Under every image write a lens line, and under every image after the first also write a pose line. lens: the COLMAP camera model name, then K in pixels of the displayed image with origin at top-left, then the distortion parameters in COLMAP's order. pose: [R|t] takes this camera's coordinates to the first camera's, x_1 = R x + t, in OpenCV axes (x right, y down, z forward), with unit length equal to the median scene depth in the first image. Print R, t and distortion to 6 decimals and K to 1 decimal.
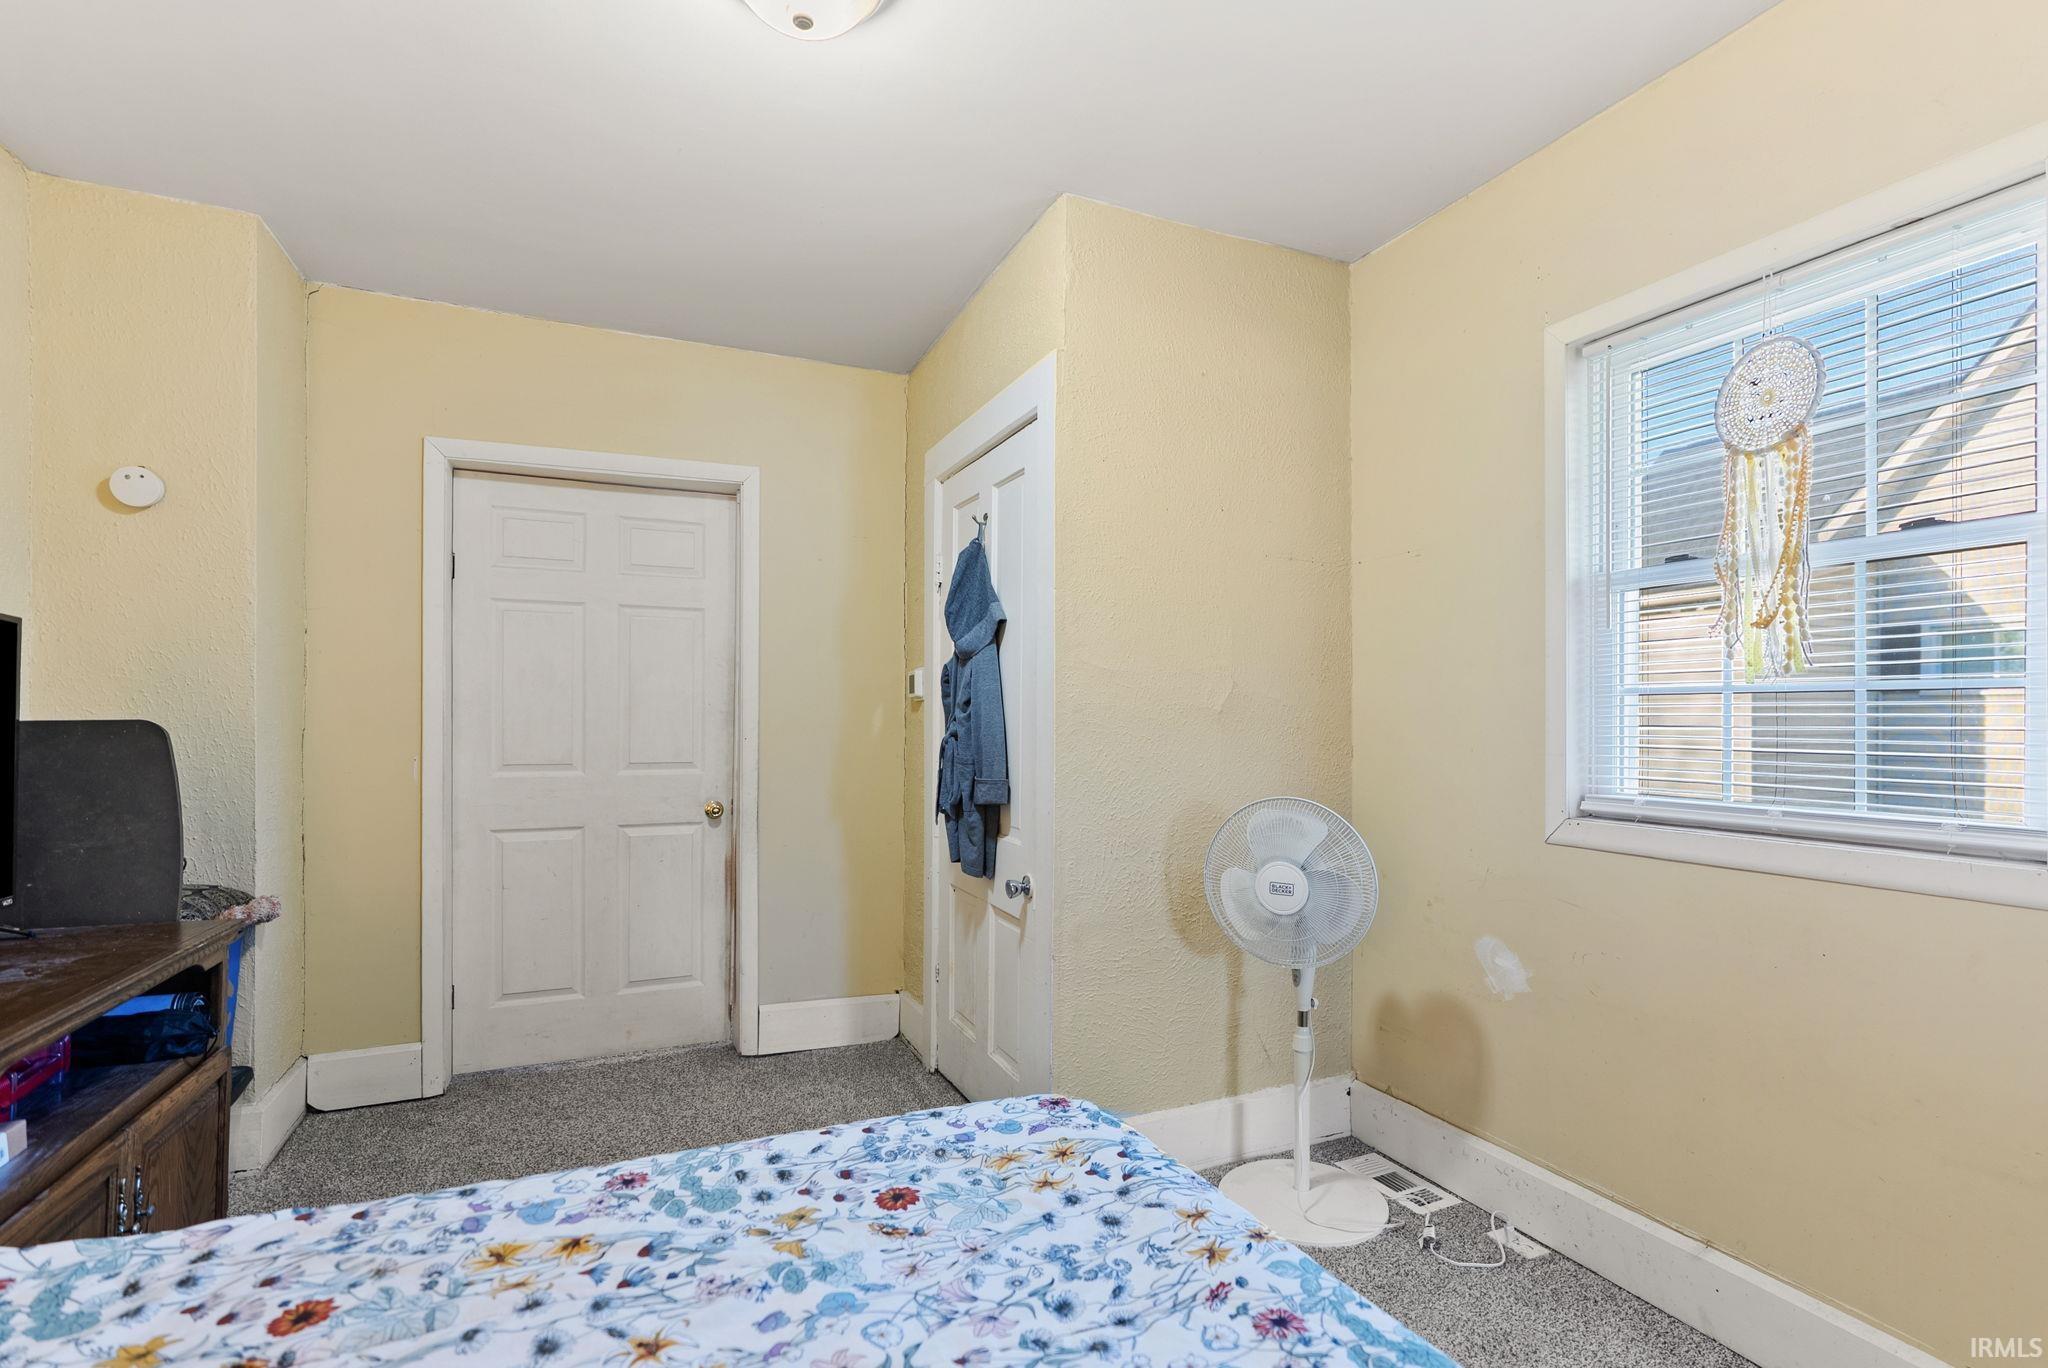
lens RADIAL K [[961.6, 0, 1039.1], [0, 961.6, 700.4], [0, 0, 1]] dist [-0.013227, 0.007452]
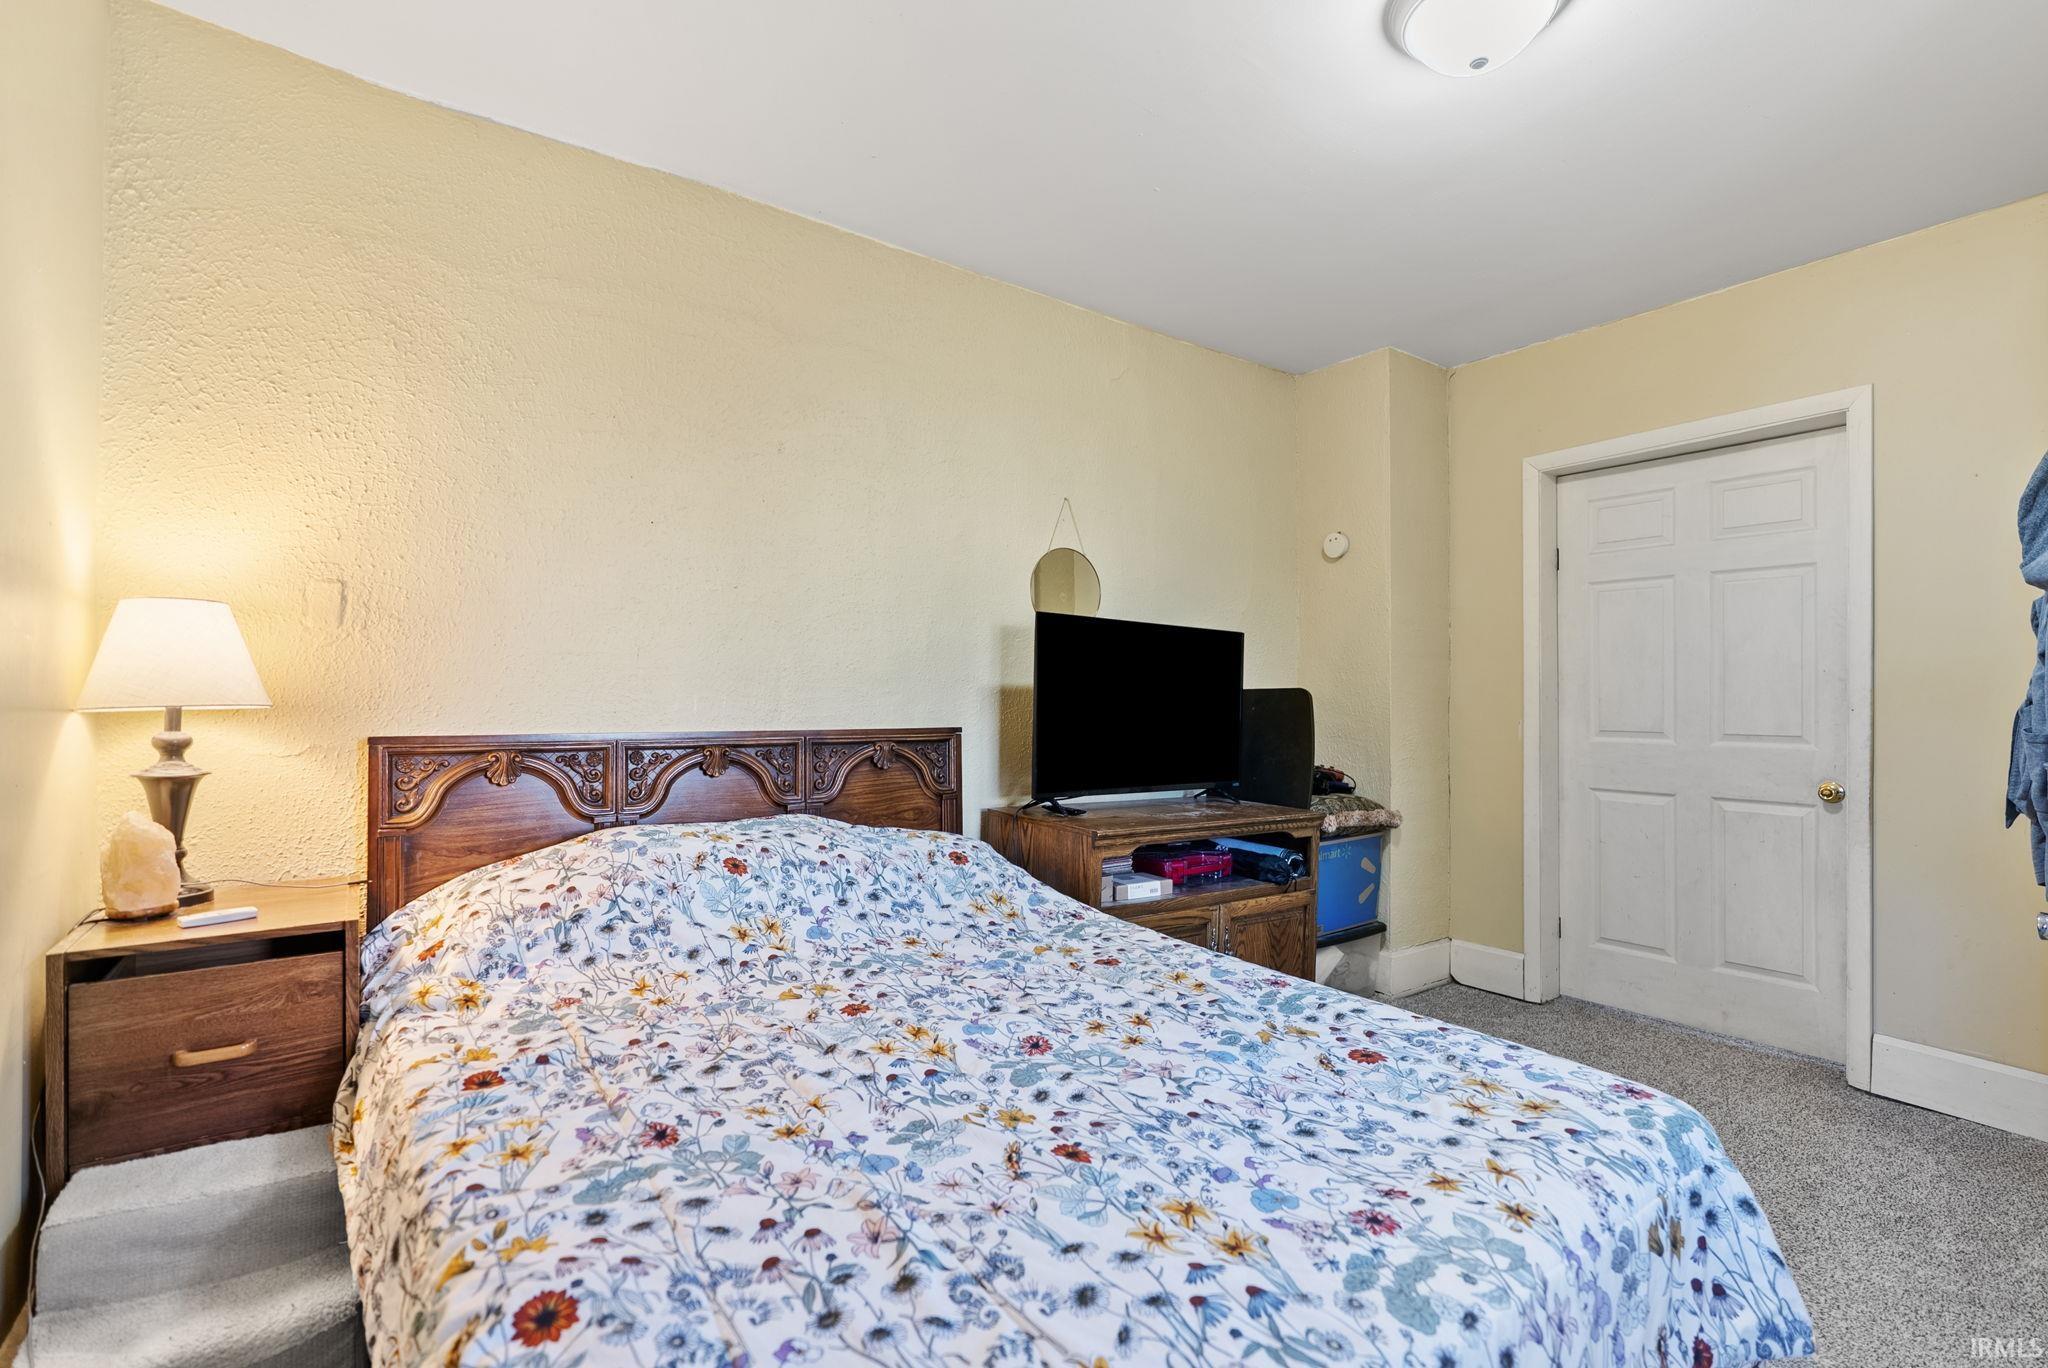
lens RADIAL K [[947.5, 0, 1029.3], [0, 947.5, 672.4], [0, 0, 1]] dist [-0.002646, 0.000201]
pose [[0.198587, -0.028975, -0.979655, 0.831159], [0.013407, 0.999550, -0.026845, 0.043682], [0.979992, -0.007803, 0.198886, 0.285180]]
